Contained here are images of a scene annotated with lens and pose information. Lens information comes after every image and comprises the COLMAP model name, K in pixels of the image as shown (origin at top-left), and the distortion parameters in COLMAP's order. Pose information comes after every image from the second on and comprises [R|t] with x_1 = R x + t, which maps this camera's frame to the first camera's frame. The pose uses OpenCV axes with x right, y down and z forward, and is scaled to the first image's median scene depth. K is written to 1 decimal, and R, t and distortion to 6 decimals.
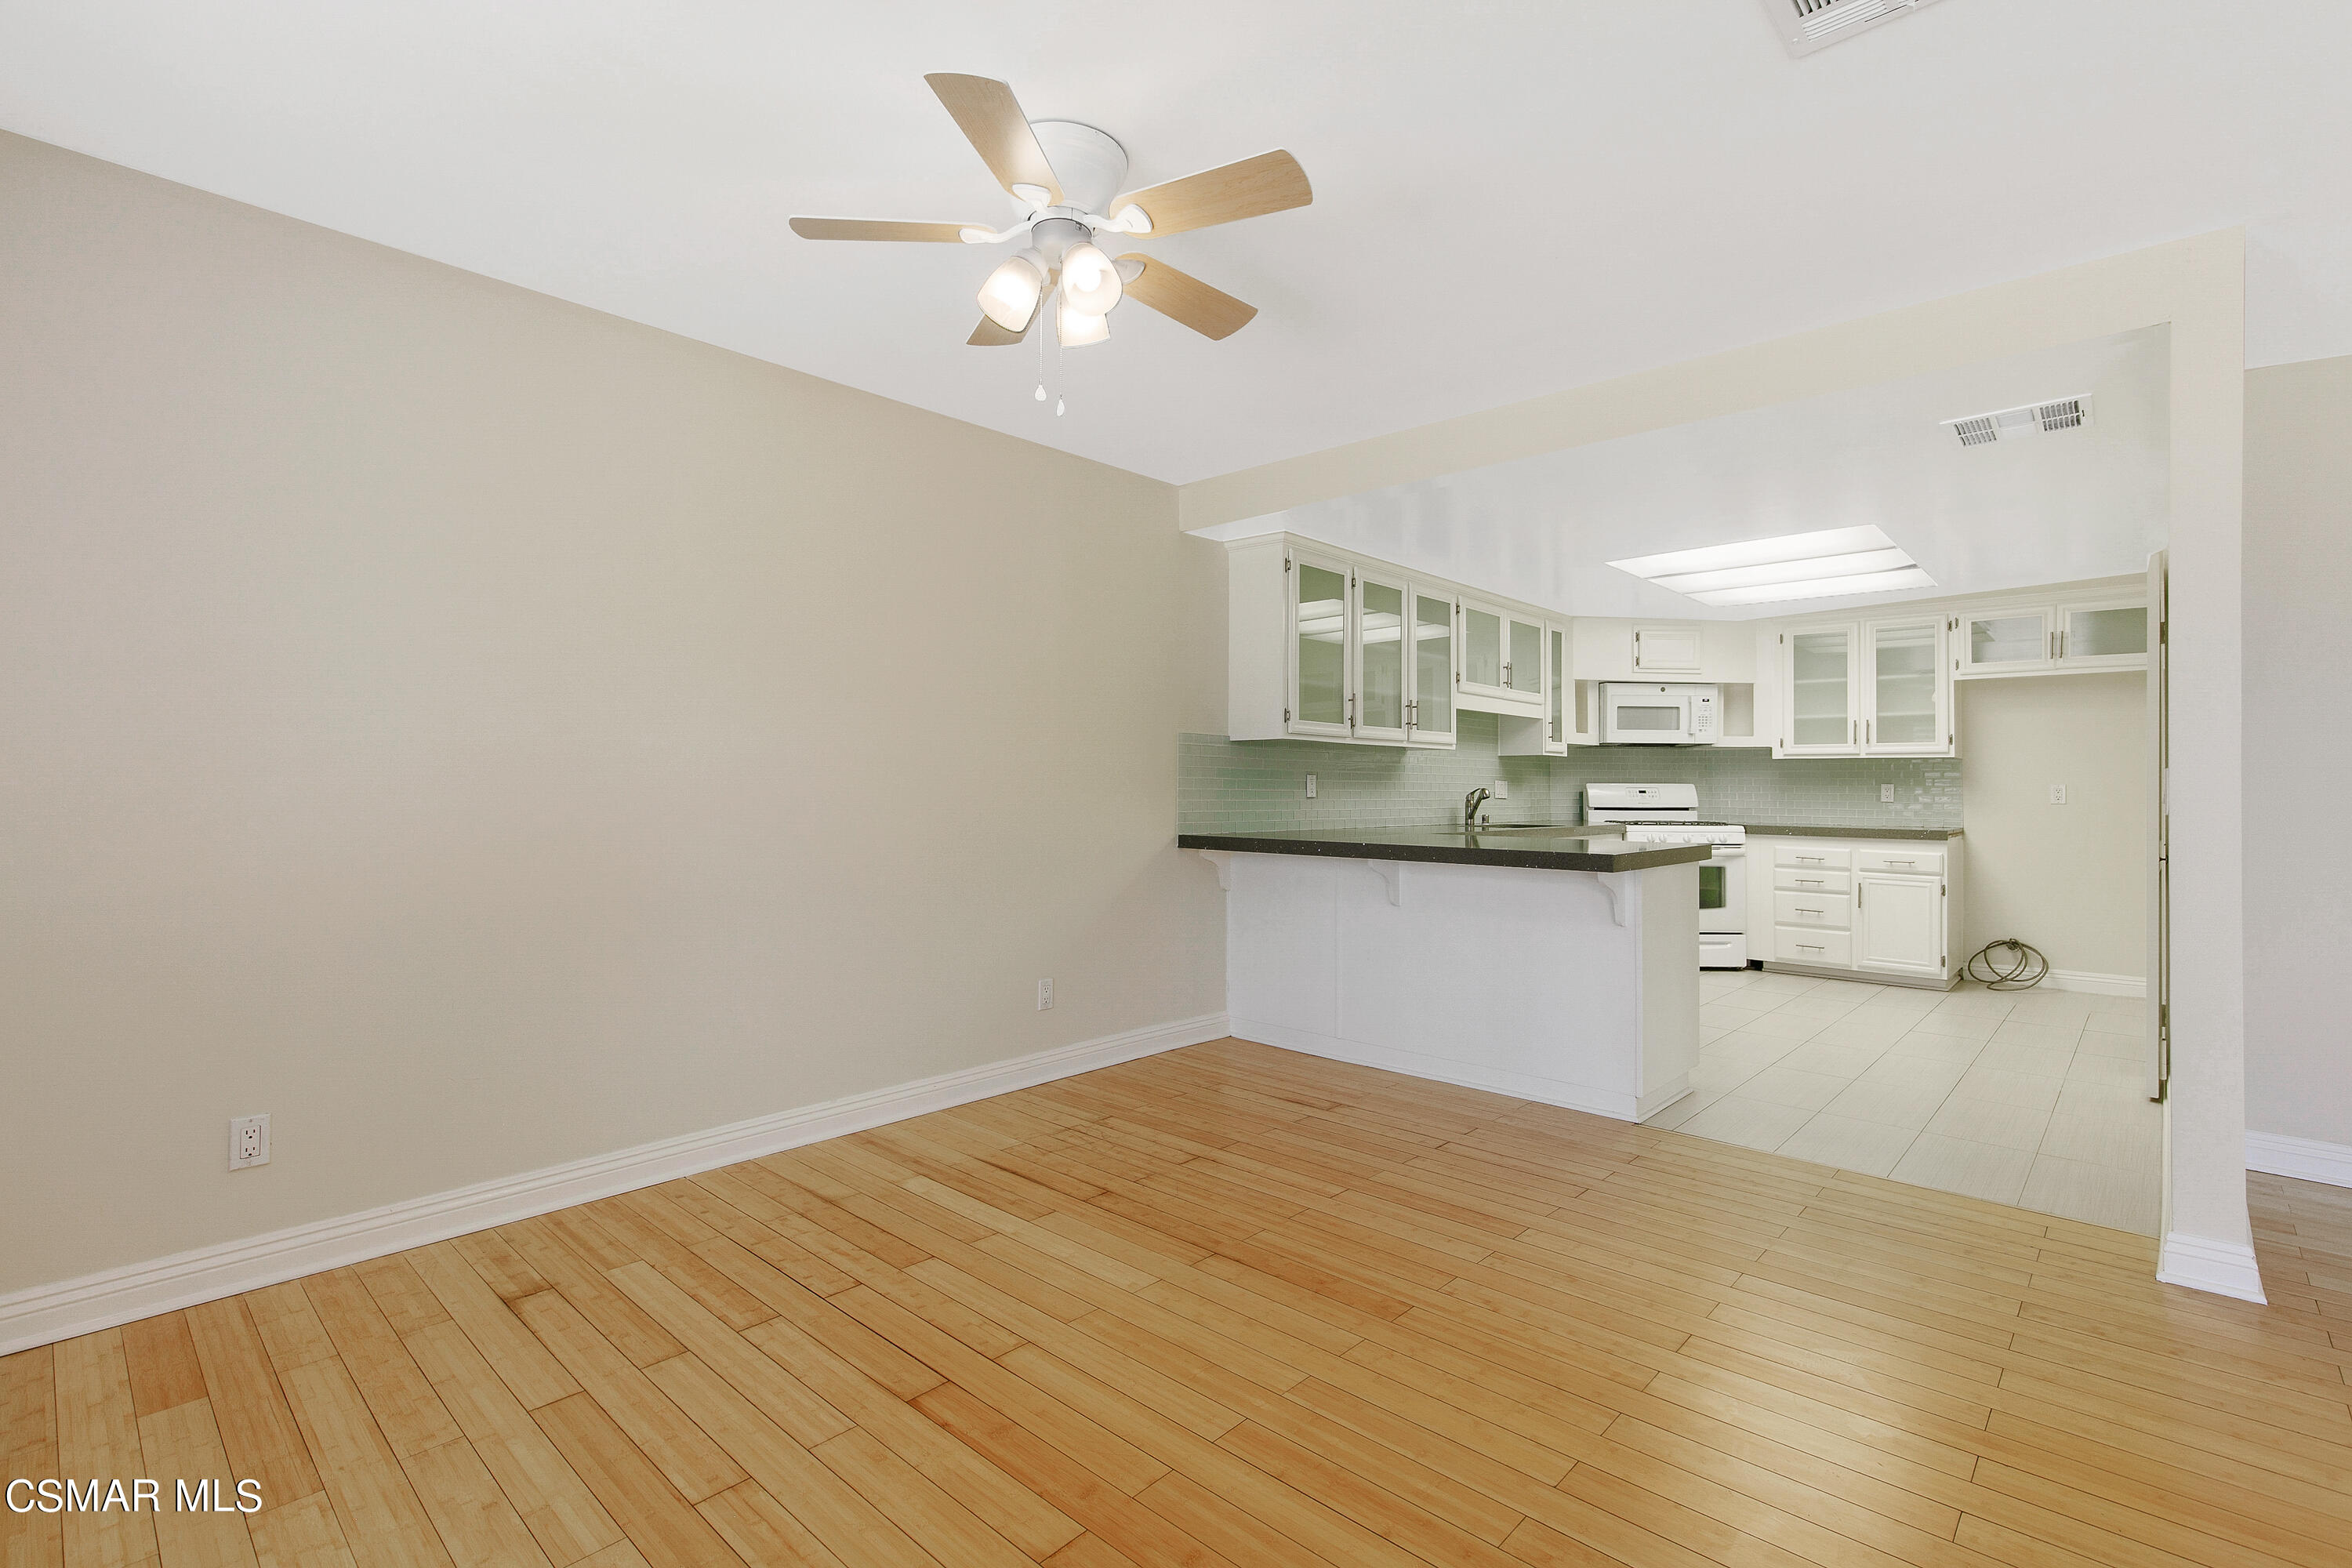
lens RADIAL K [[1075.9, 0, 1165.7], [0, 1075.9, 775.5], [0, 0, 1]] dist [0.002377, -0.000942]
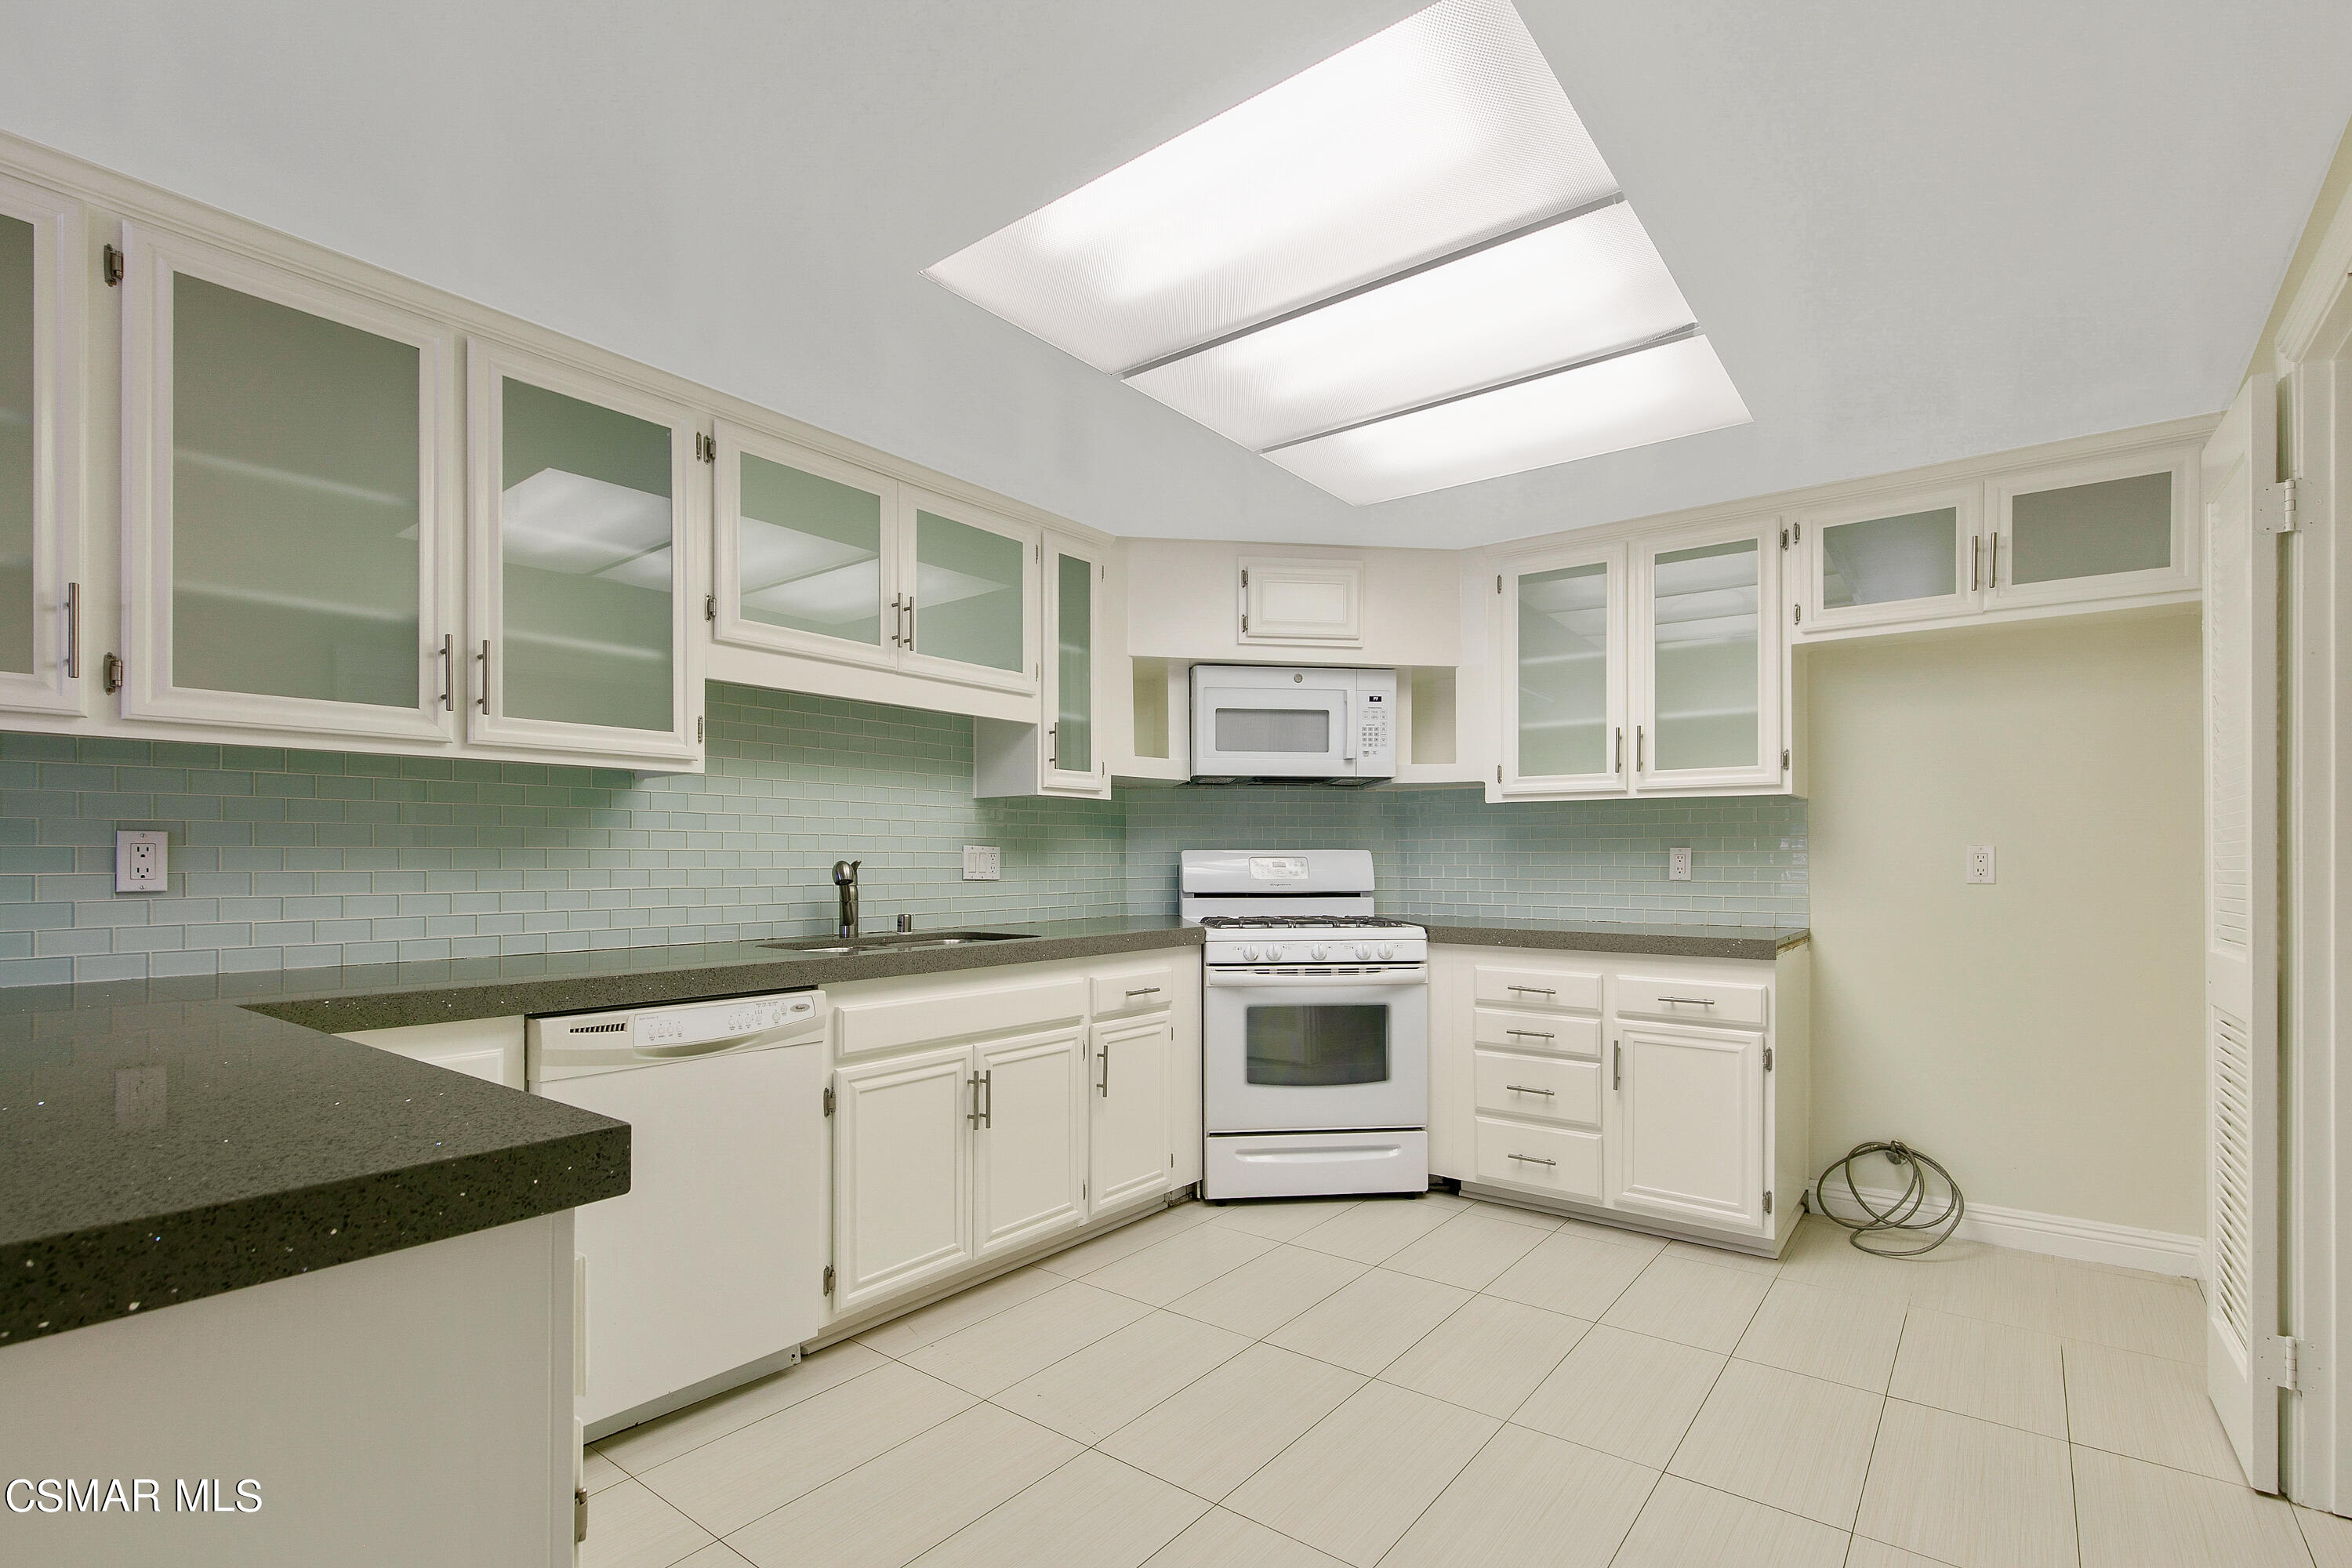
lens RADIAL K [[1075.9, 0, 1173.1], [0, 1075.9, 860.4], [0, 0, 1]] dist [0.002377, -0.000942]
pose [[0.995933, -0.007796, 0.089754, 0.382959], [0.006674, 0.999896, 0.012797, 0.006195], [-0.089844, -0.012146, 0.995882, 0.502341]]
